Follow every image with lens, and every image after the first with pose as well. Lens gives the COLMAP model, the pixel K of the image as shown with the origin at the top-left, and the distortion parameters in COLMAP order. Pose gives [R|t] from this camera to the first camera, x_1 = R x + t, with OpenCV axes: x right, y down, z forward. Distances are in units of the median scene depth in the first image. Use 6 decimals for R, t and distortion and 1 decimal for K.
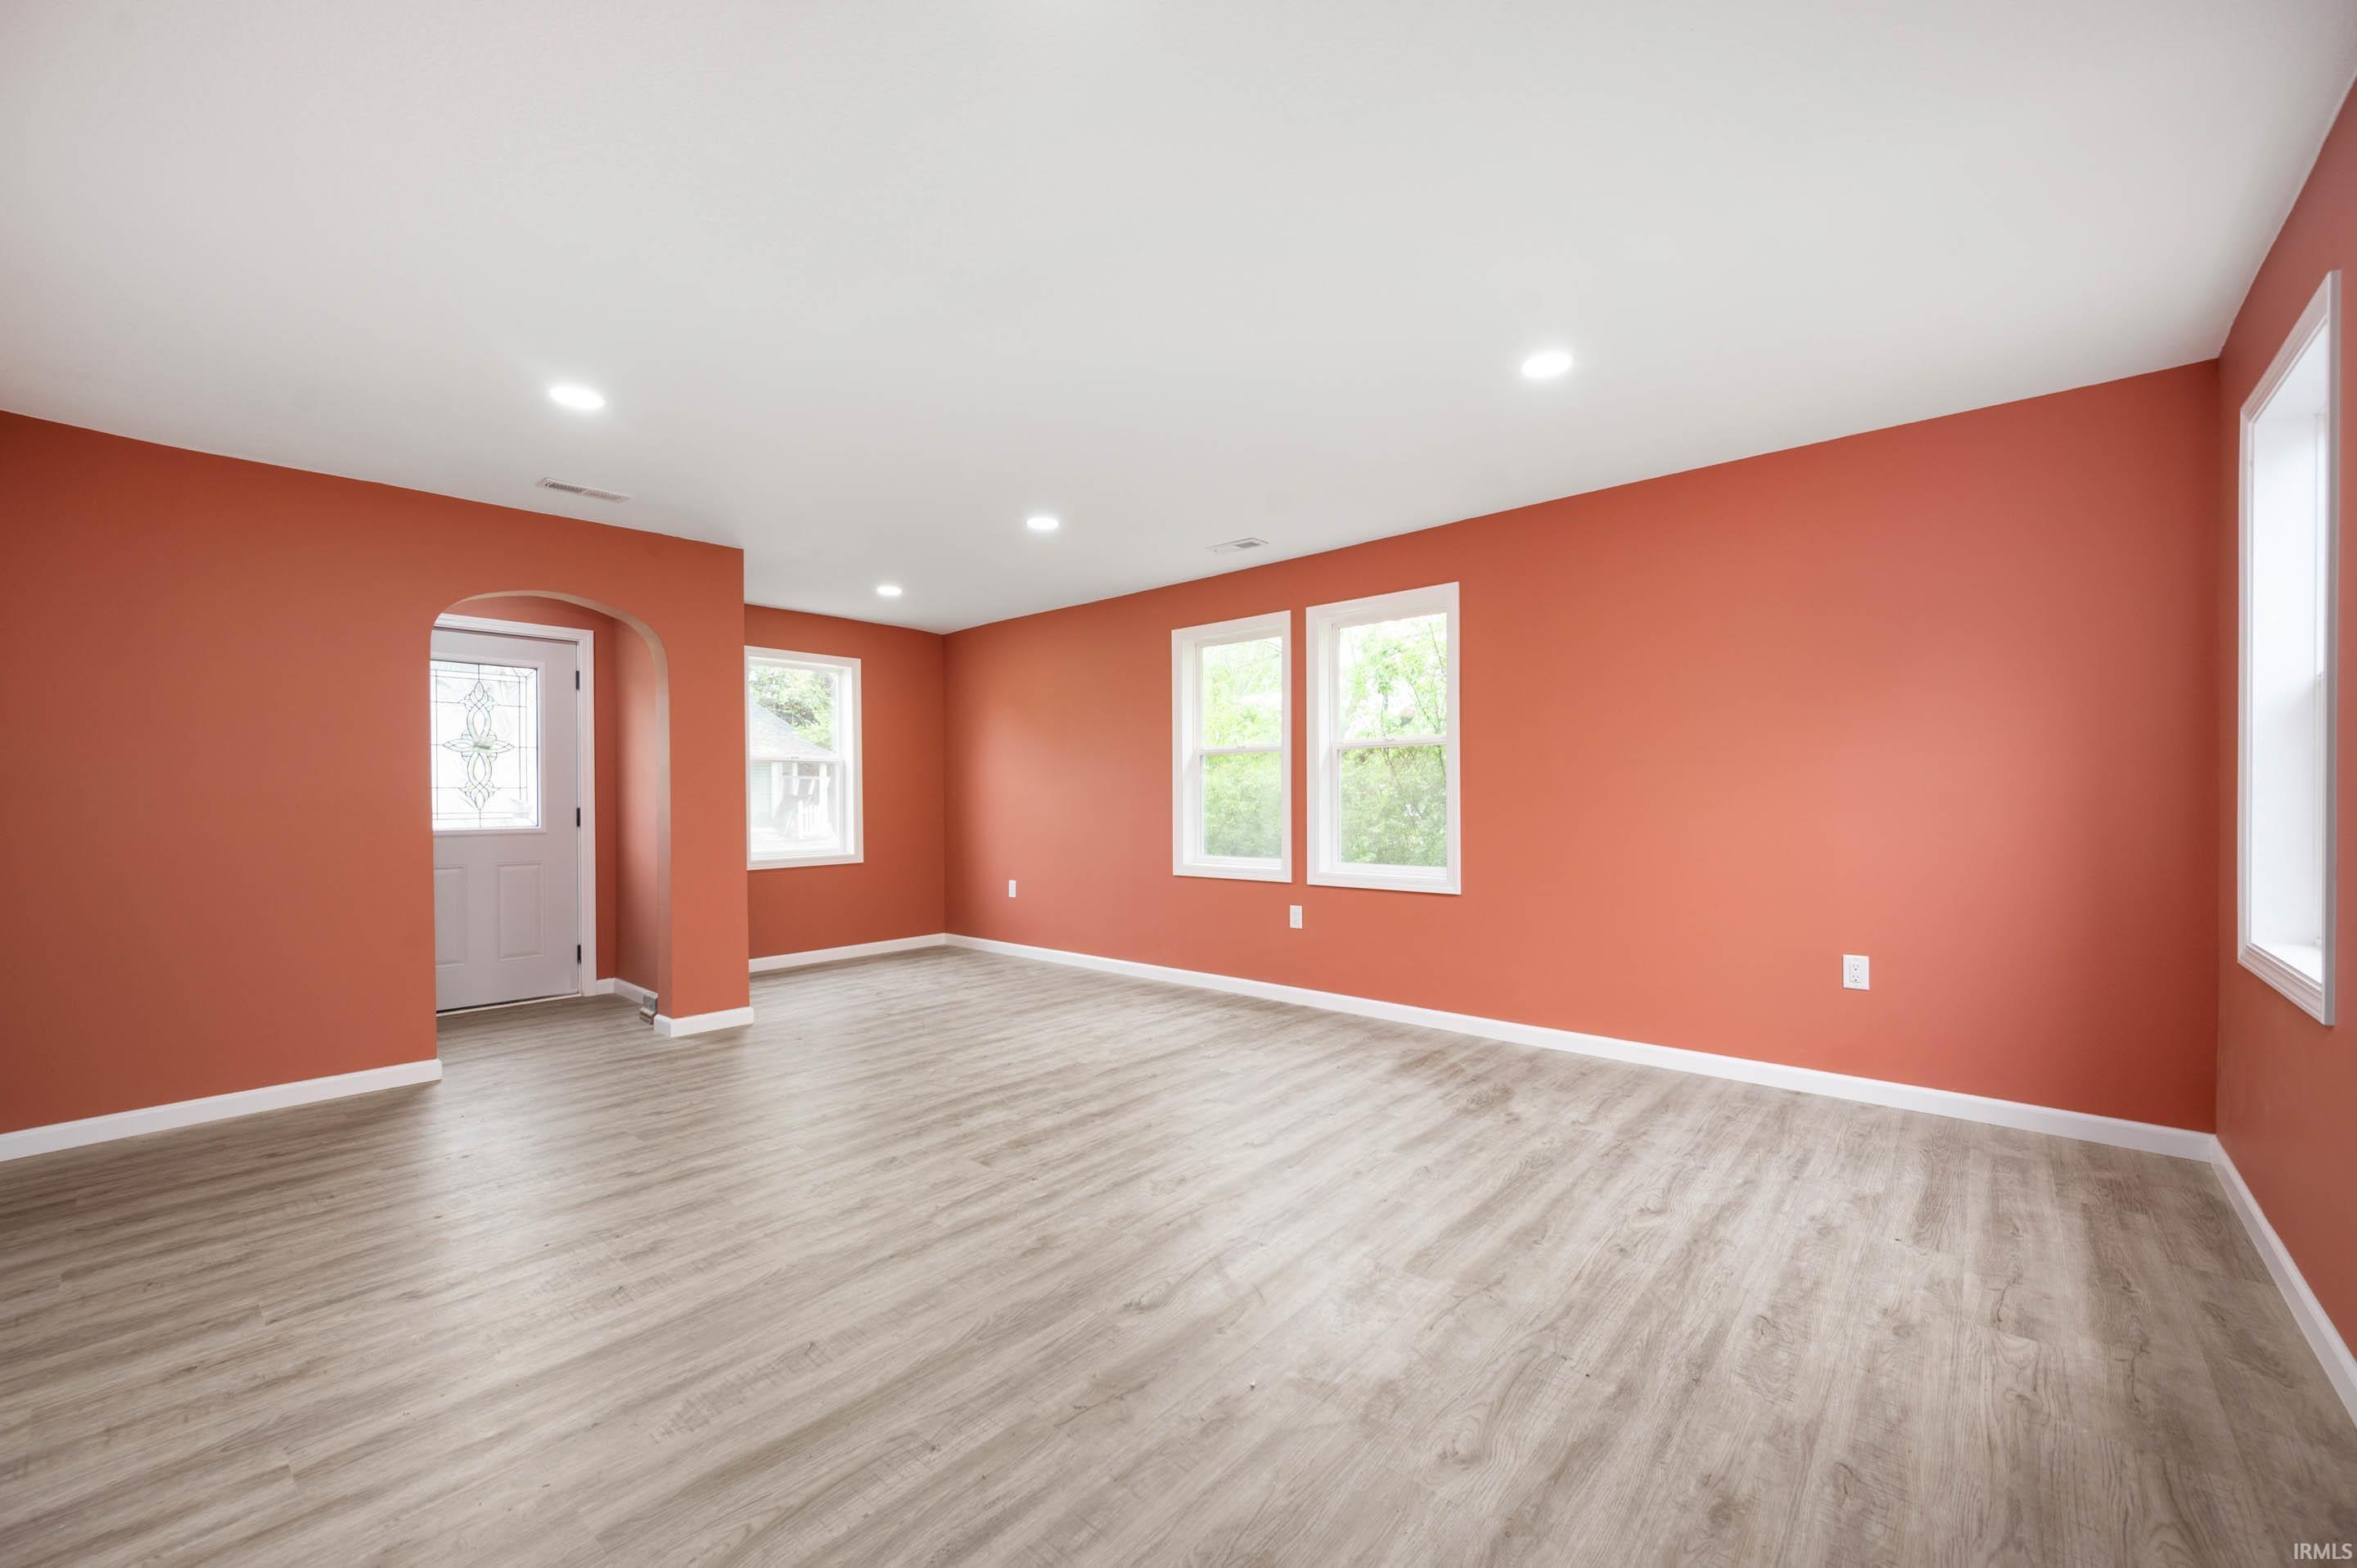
lens RADIAL K [[936.4, 0, 1168.5], [0, 936.4, 781.4], [0, 0, 1]] dist [0.001375, 0.000632]
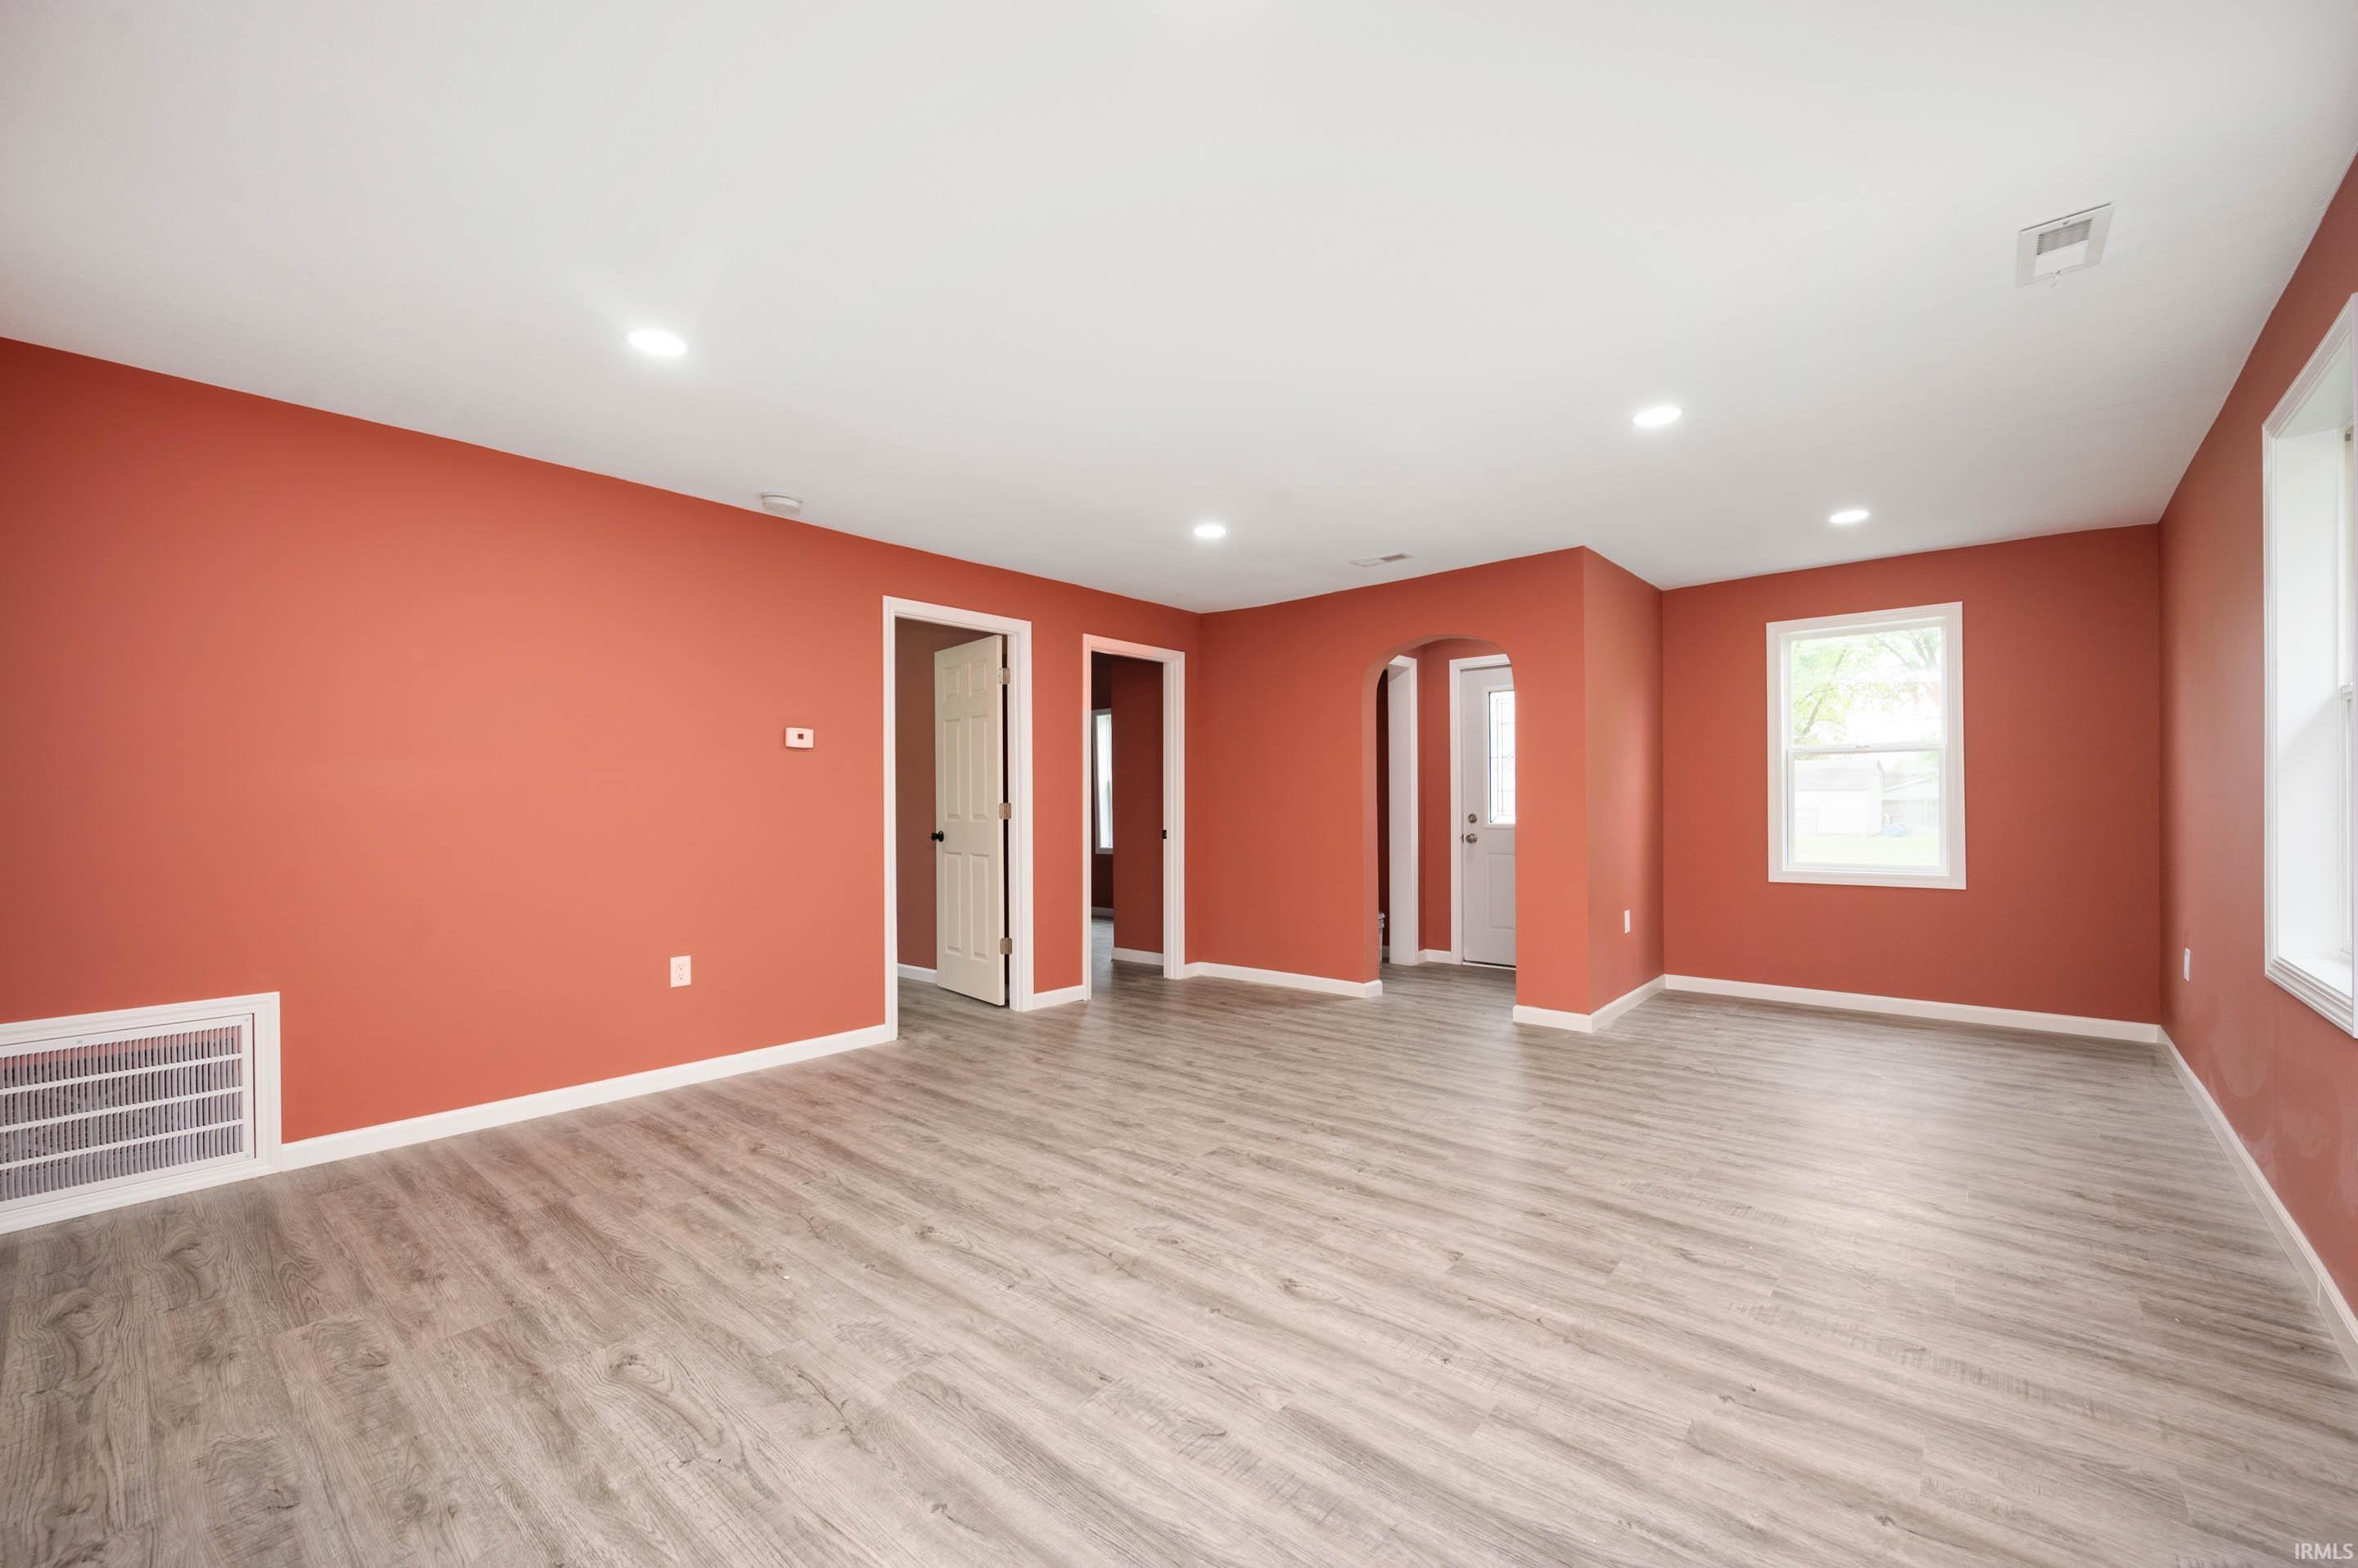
lens RADIAL K [[936.9, 0, 1198.6], [0, 936.9, 814.2], [0, 0, 1]] dist [0.001375, 0.000632]
pose [[0.026489, 0.019269, -0.999463, 0.807130], [0.024734, 0.999495, 0.019926, 0.004207], [0.999343, -0.025249, 0.025999, 0.914702]]
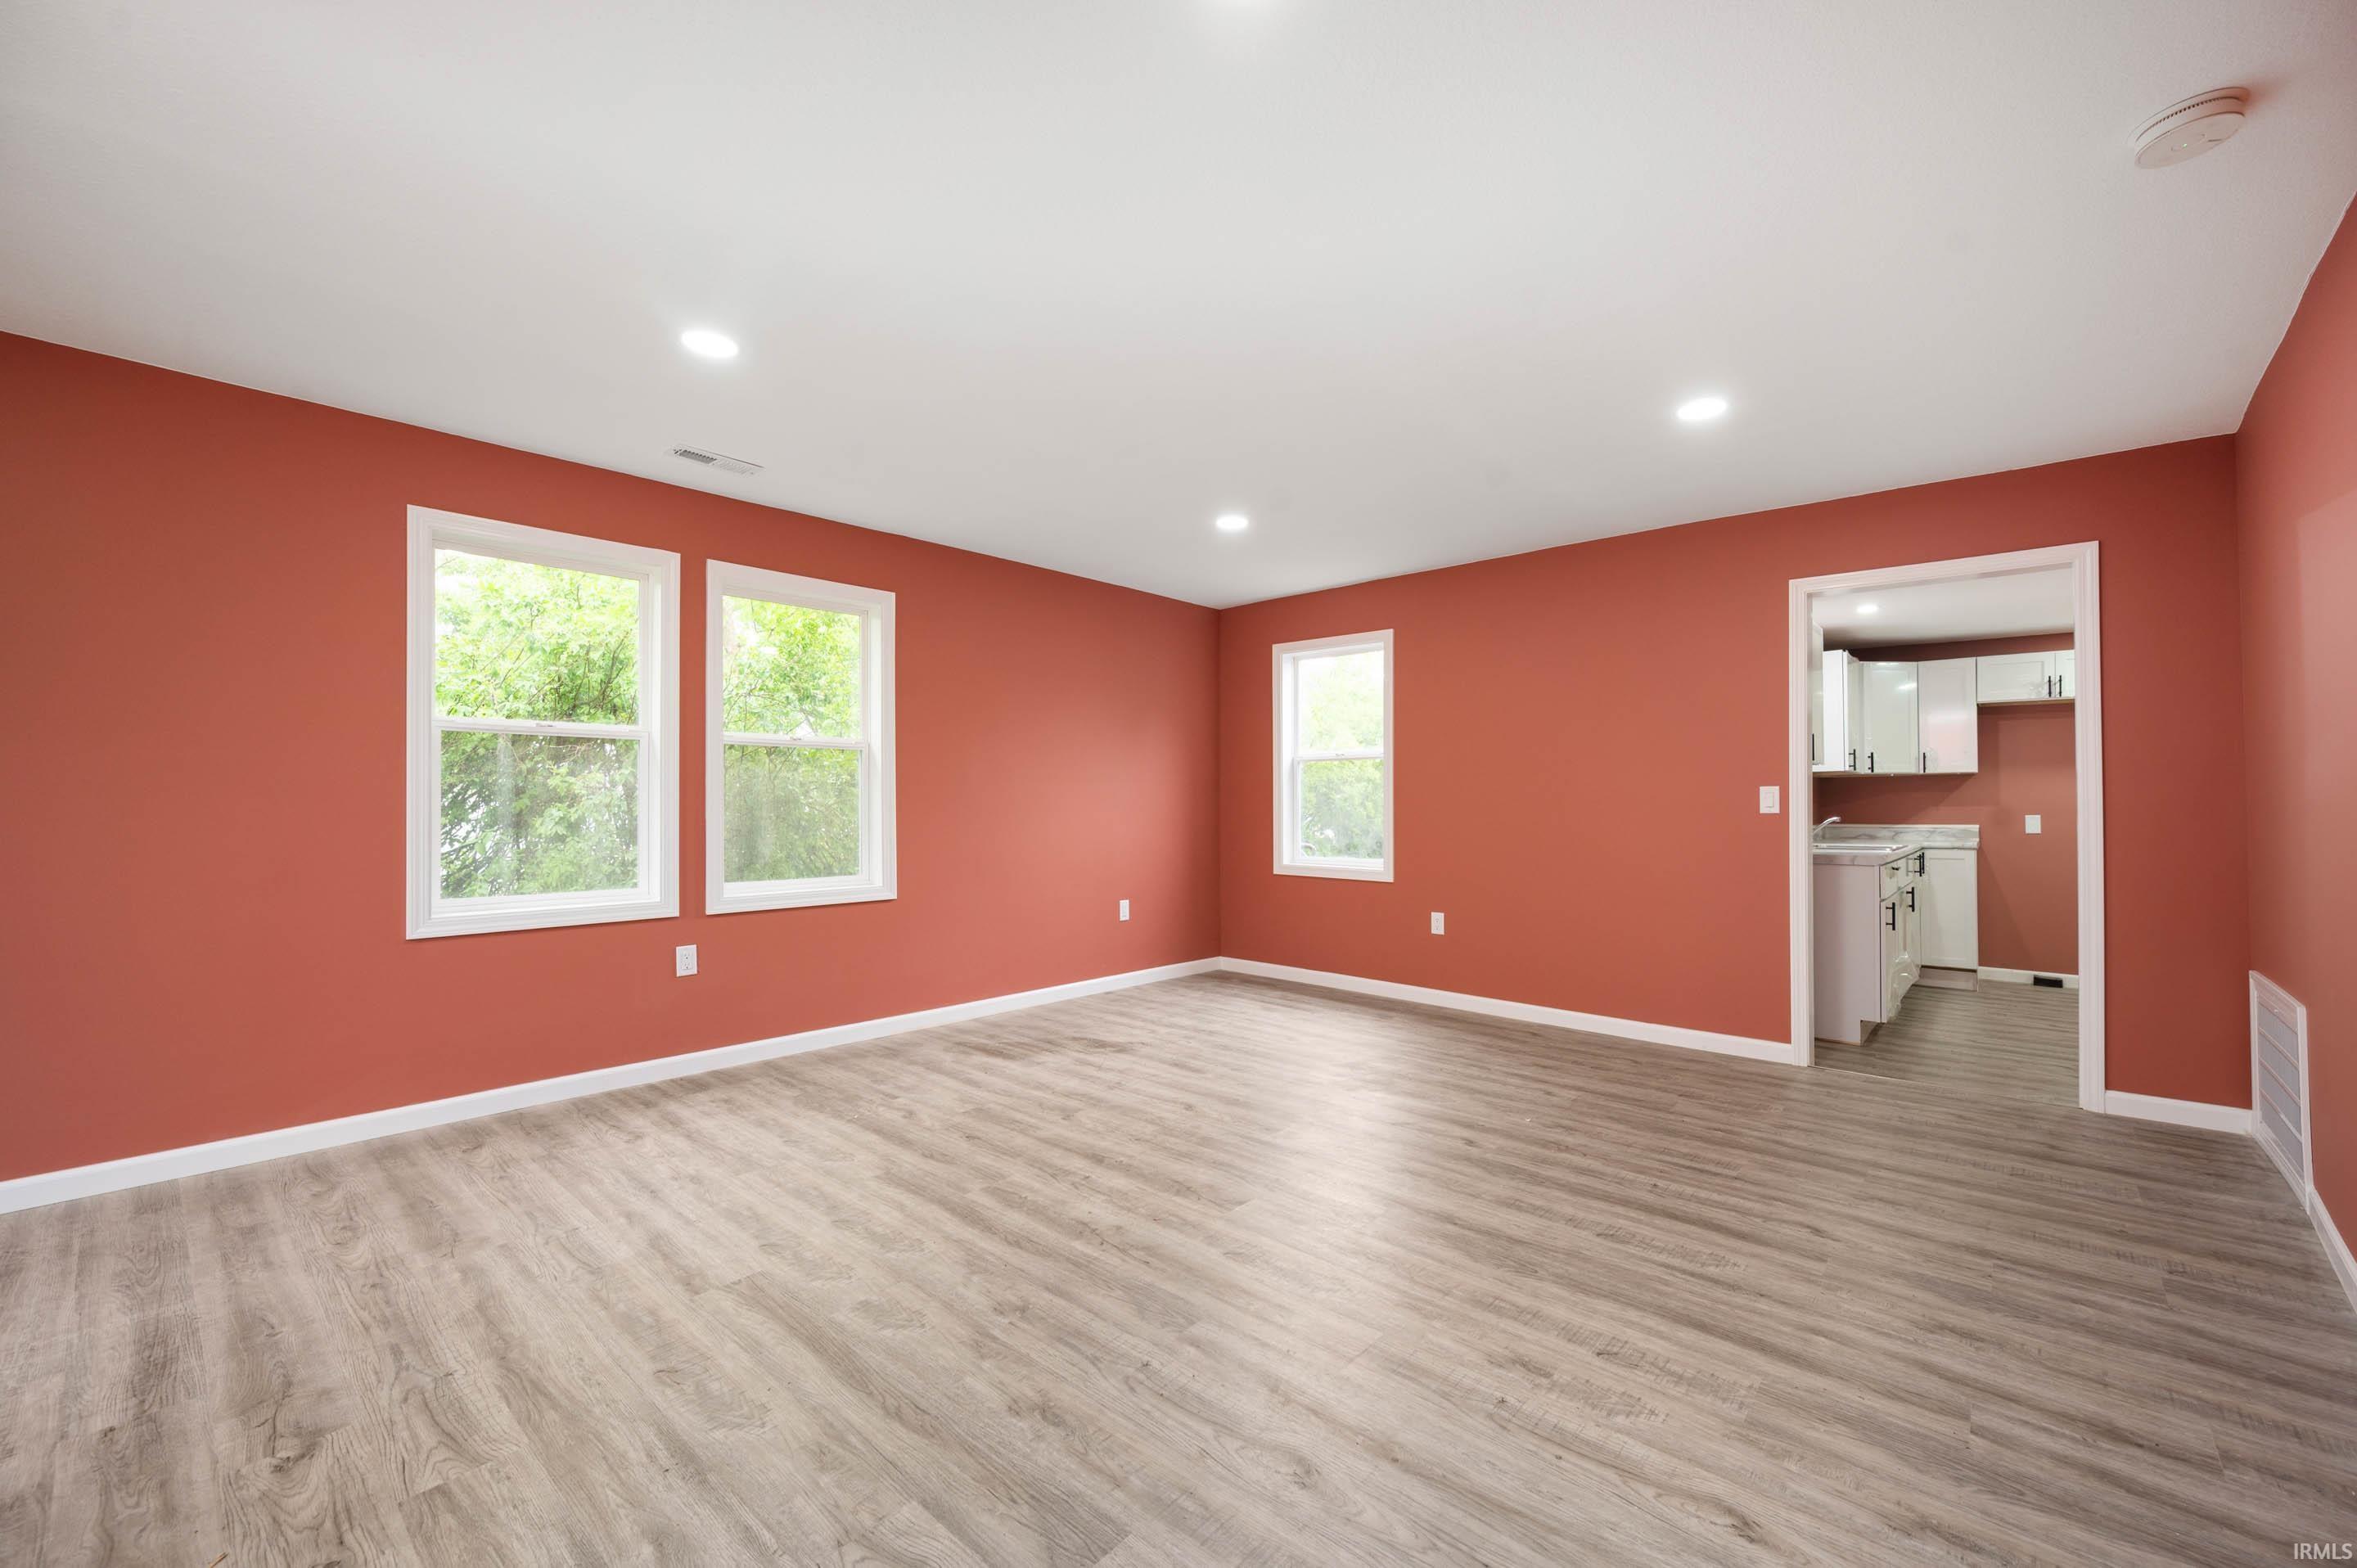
lens RADIAL K [[936.4, 0, 1202.0], [0, 936.4, 782.4], [0, 0, 1]] dist [0.001375, 0.000632]
pose [[-0.008809, 0.028391, 0.999558, -1.058022], [-0.018951, 0.999413, -0.028554, 0.024085], [-0.999782, -0.019194, -0.008265, 0.995747]]
